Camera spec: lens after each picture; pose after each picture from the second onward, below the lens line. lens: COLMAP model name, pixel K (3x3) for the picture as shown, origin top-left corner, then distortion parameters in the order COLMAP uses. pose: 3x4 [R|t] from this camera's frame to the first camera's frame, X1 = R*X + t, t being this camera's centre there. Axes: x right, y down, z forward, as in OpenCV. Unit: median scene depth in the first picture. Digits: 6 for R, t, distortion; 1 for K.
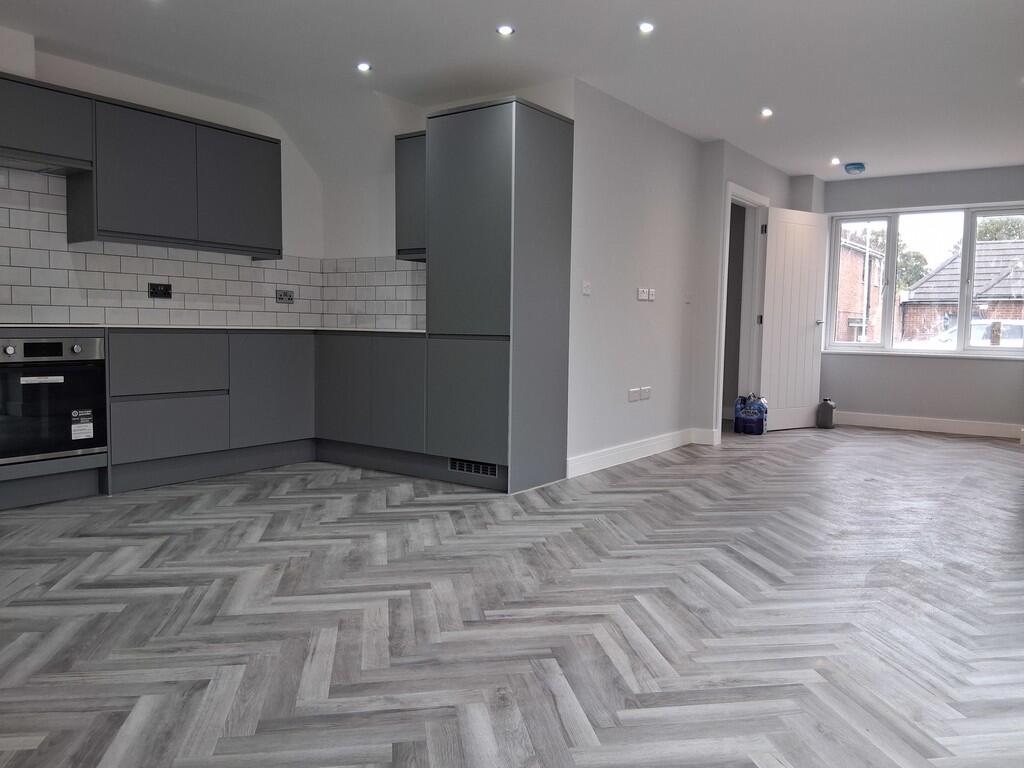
lens RADIAL K [[762.2, 0, 512.0], [0, 762.2, 384.0], [0, 0, 1]] dist [0.079131, -0.117528]
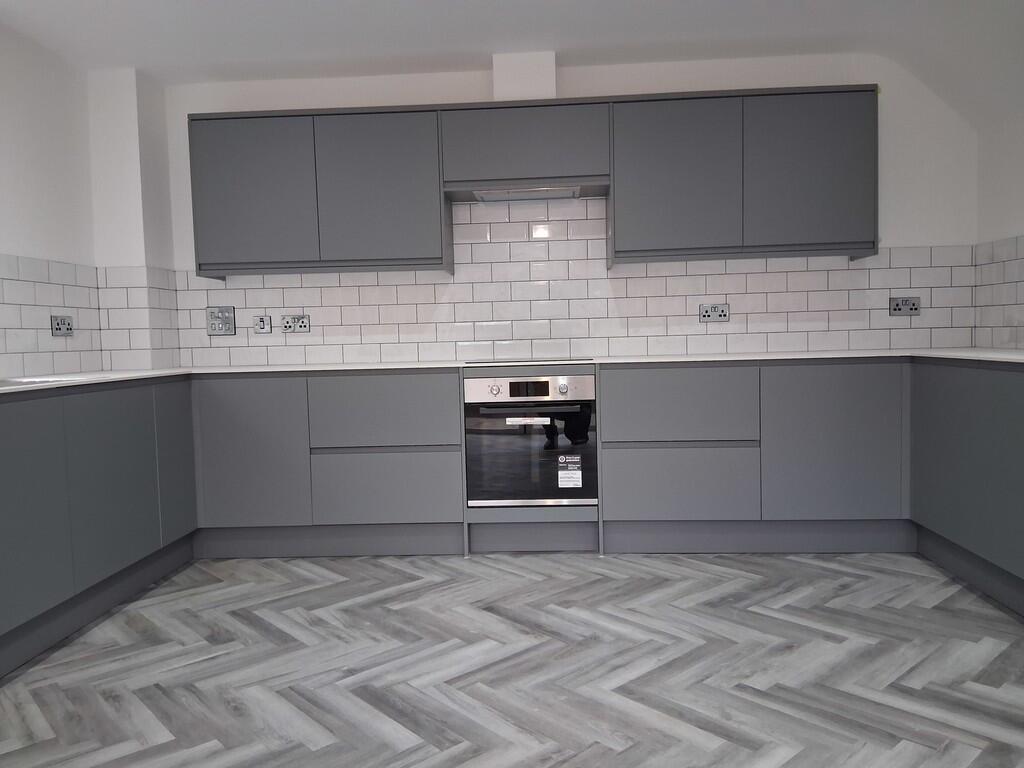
lens RADIAL K [[762.2, 0, 512.0], [0, 762.2, 384.0], [0, 0, 1]] dist [0.079131, -0.117528]
pose [[0.536216, 0.021819, -0.843799, 0.153317], [-0.028939, 0.999553, 0.007456, -0.053423], [0.843584, 0.020421, 0.536608, 0.455100]]
